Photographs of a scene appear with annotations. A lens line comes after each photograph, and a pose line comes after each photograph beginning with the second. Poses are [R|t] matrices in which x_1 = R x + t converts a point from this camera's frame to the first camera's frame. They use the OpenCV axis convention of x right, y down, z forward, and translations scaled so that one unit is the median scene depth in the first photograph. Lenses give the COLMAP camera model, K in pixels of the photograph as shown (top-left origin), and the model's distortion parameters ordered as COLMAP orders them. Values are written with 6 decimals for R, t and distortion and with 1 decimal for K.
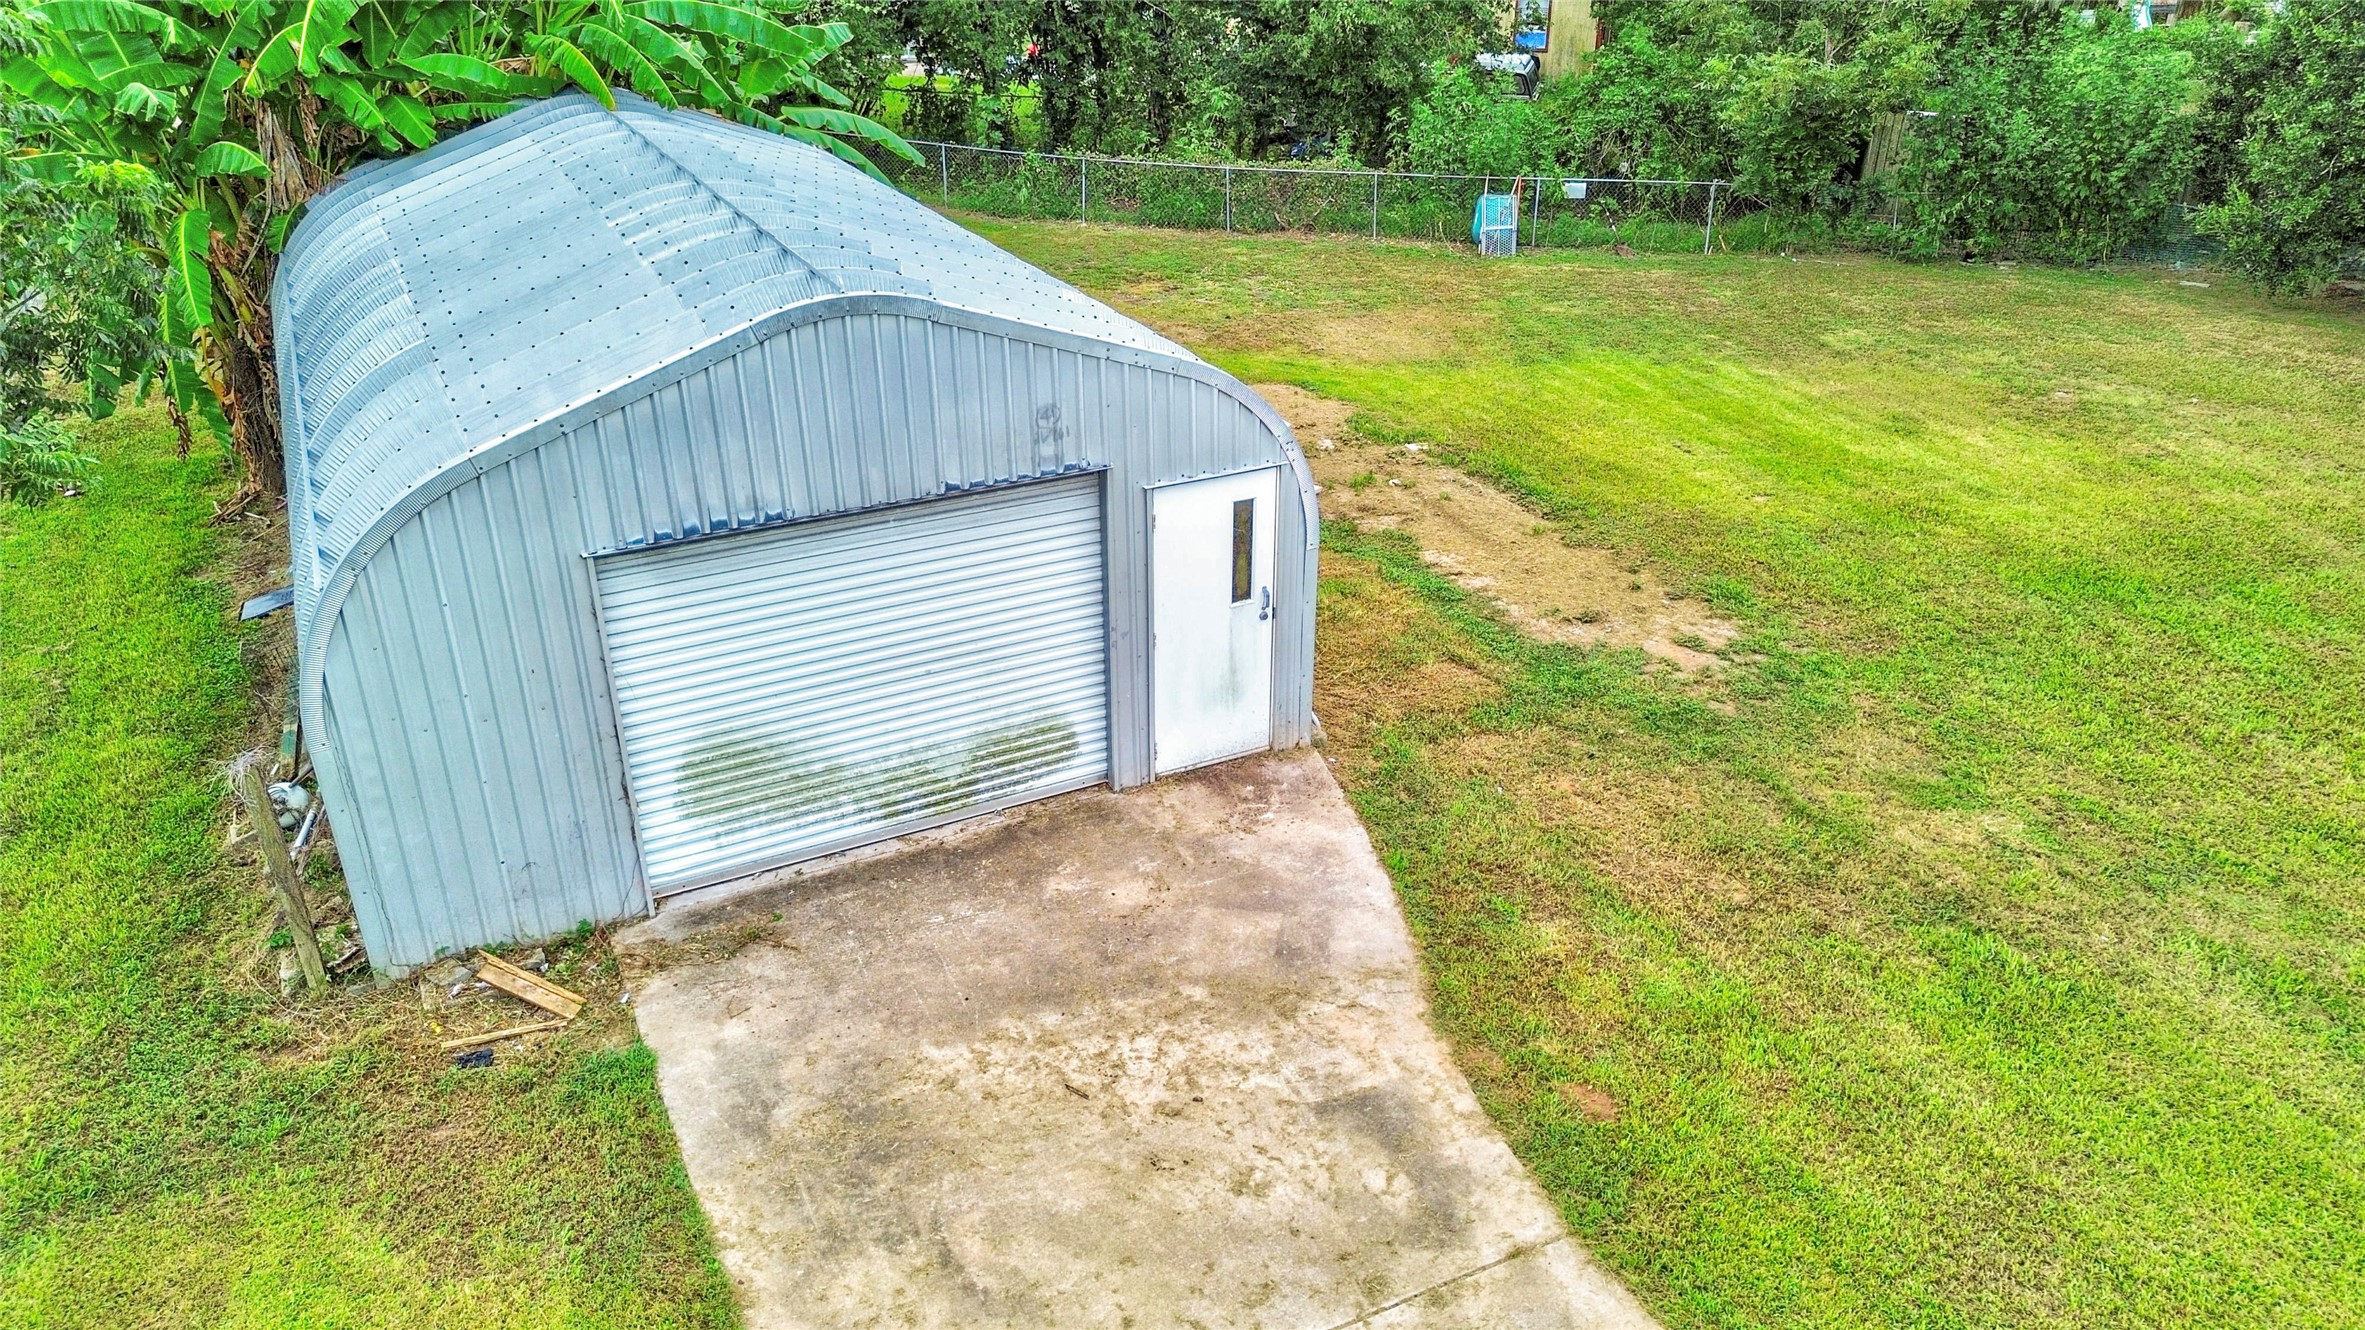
lens RADIAL K [[1682.4, 0, 1188.0], [0, 1682.4, 661.7], [0, 0, 1]] dist [0.052199, -0.046549]
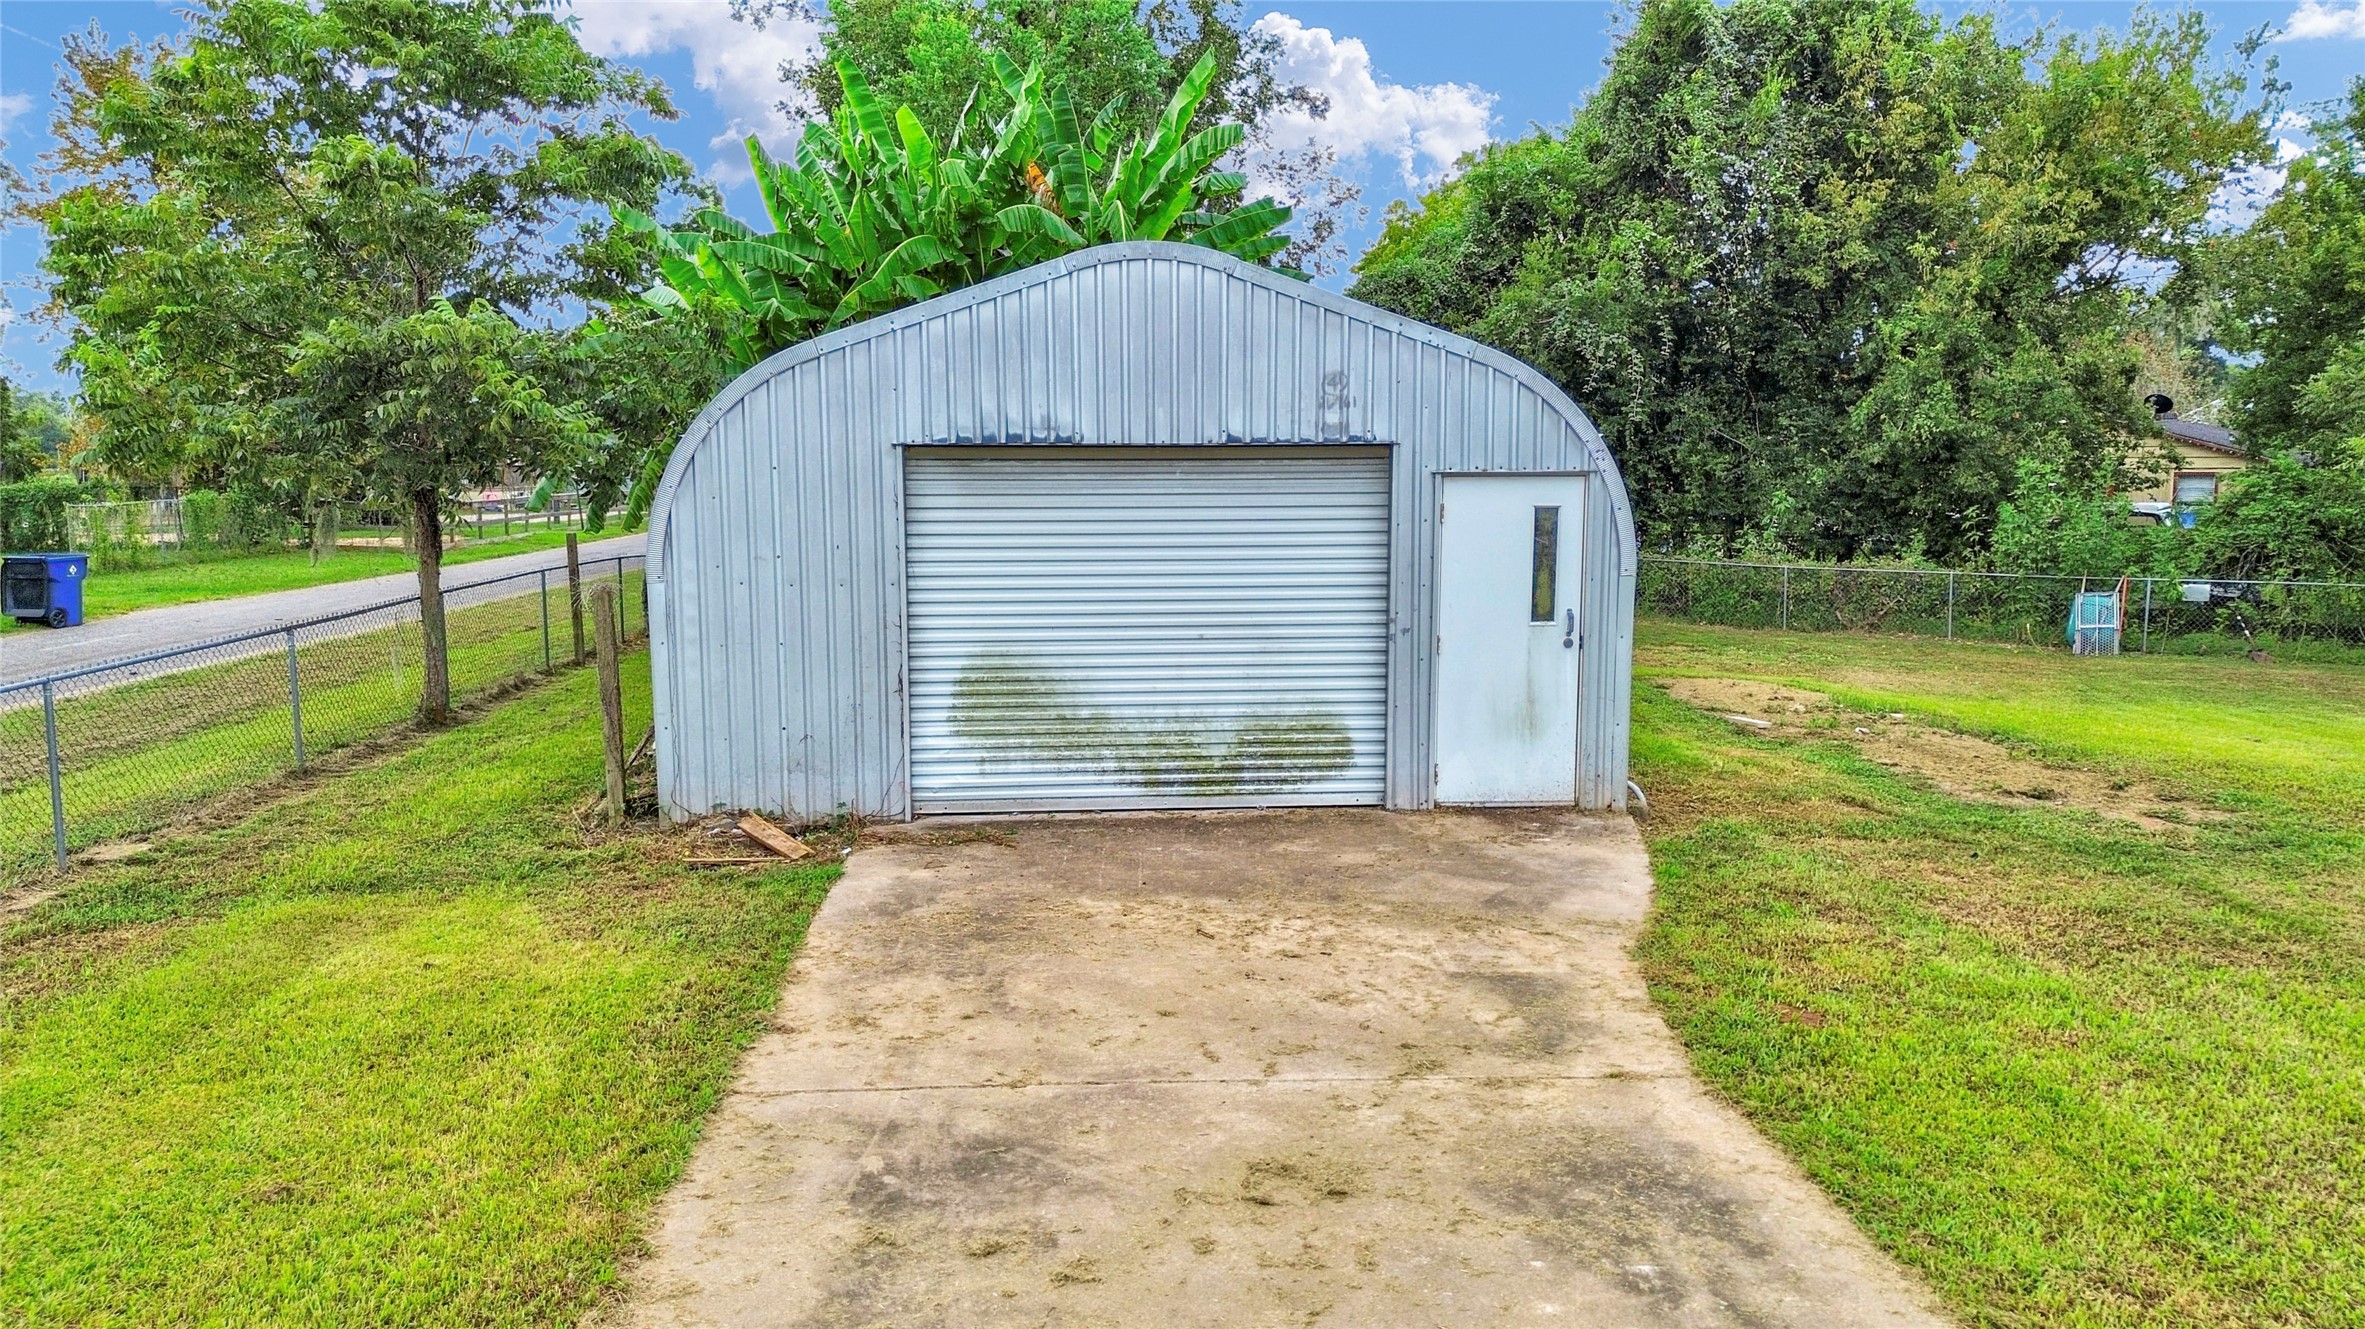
lens RADIAL K [[1682.4, 0, 1164.9], [0, 1682.4, 647.0], [0, 0, 1]] dist [0.052199, -0.046549]
pose [[0.919797, 0.046065, -0.389681, 0.217744], [-0.176225, 0.935797, -0.305335, 0.320424], [0.350597, 0.349517, 0.868861, 0.108141]]
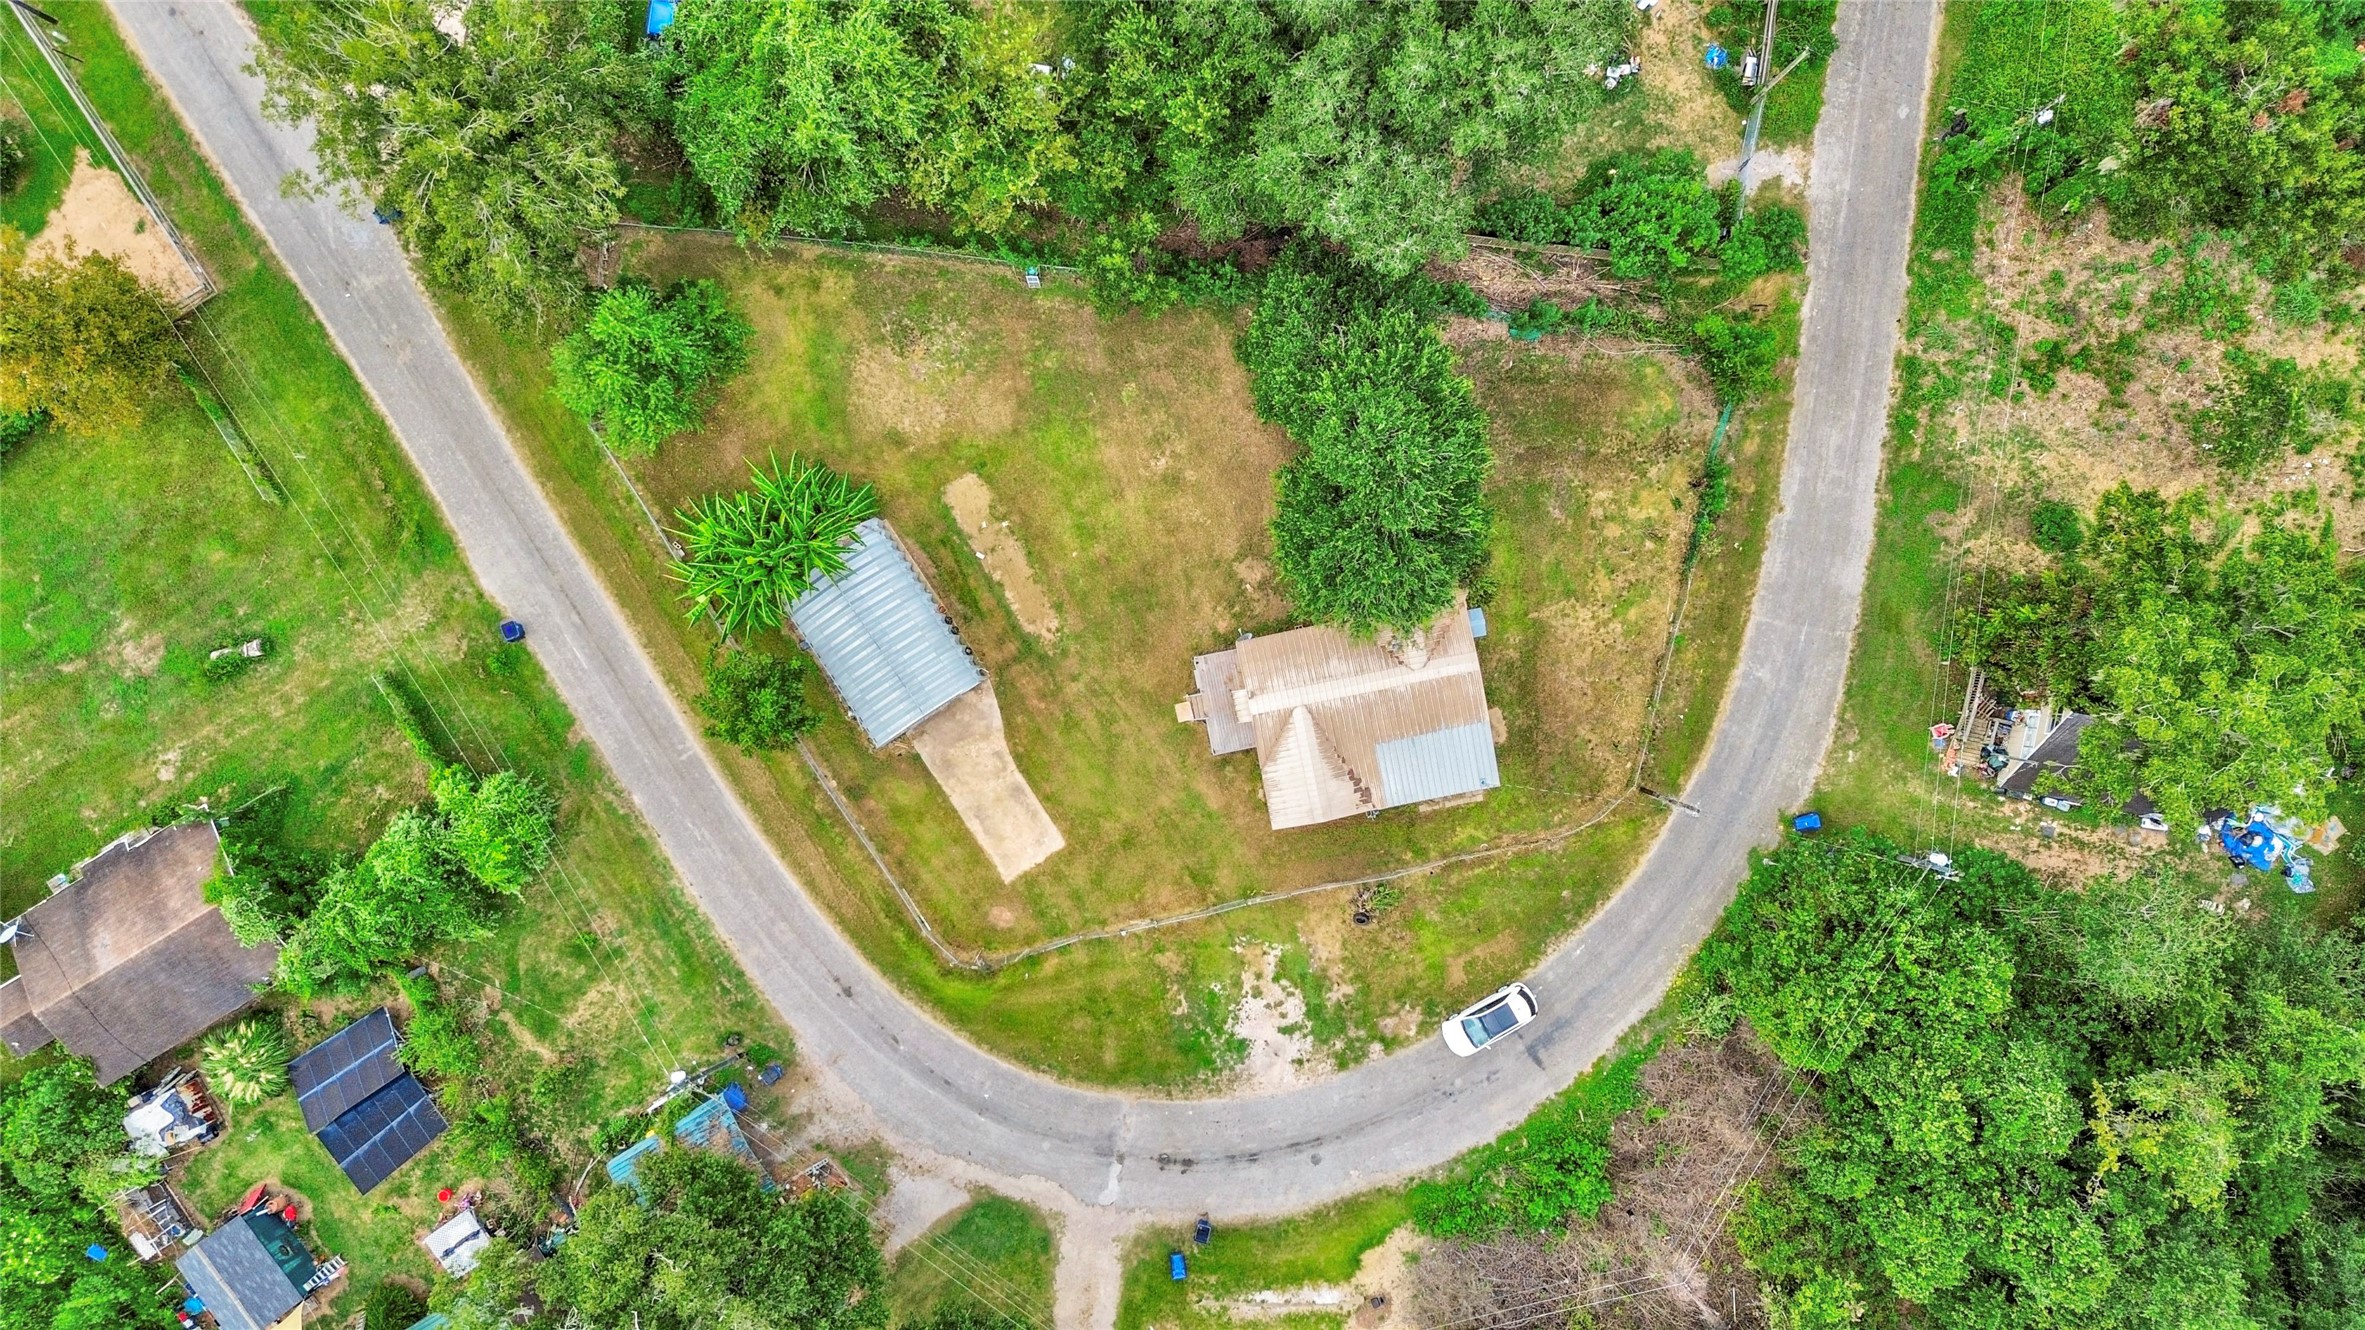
lens RADIAL K [[1682.4, 0, 1182.9], [0, 1682.4, 665.5], [0, 0, 1]] dist [0.052199, -0.046549]
pose [[0.993360, -0.115019, 0.002615, 0.949643], [0.046584, 0.422897, 0.904979, -6.849864], [-0.105196, -0.898848, 0.425447, -2.176058]]
